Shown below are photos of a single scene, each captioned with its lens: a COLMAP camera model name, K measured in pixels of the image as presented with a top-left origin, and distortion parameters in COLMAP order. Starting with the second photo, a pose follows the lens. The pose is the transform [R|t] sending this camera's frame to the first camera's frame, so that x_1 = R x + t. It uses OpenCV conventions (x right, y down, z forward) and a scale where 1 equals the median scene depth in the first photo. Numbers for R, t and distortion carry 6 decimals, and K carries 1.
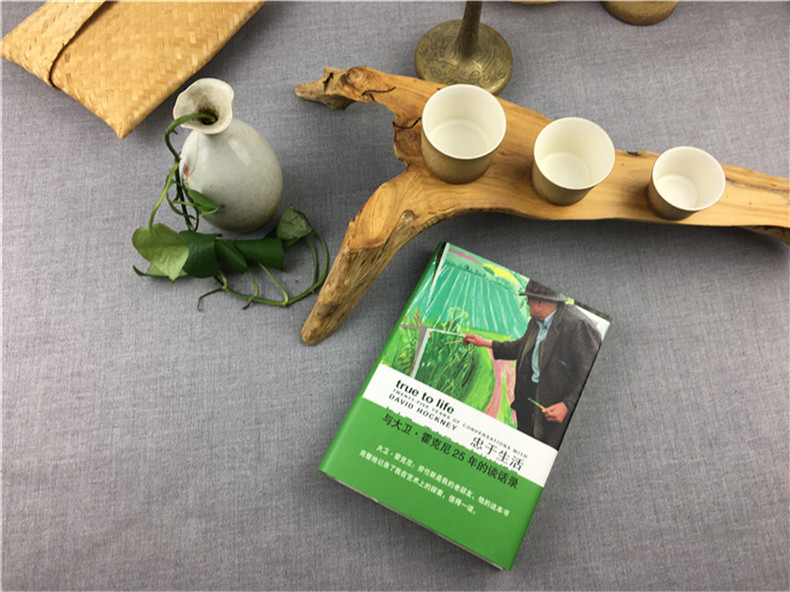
lens RADIAL K [[742.5, 0, 395.0], [0, 742.5, 296.0], [0, 0, 1]] dist [0.110073, -0.269419]
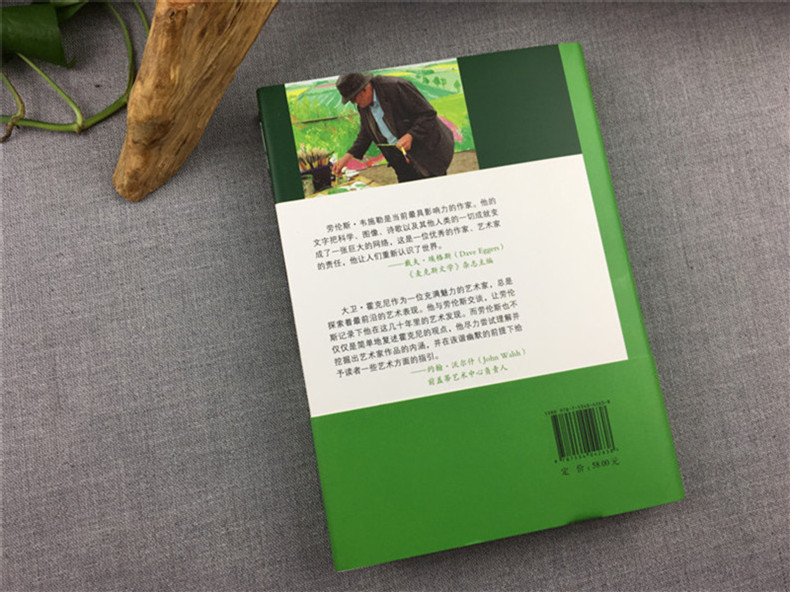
lens RADIAL K [[742.5, 0, 395.0], [0, 742.5, 296.0], [0, 0, 1]] dist [0.110073, -0.269419]
pose [[0.995557, -0.070418, 0.062504, 0.042049], [0.055826, 0.976018, 0.210409, 0.028563], [-0.075822, -0.205985, 0.975613, 0.424371]]
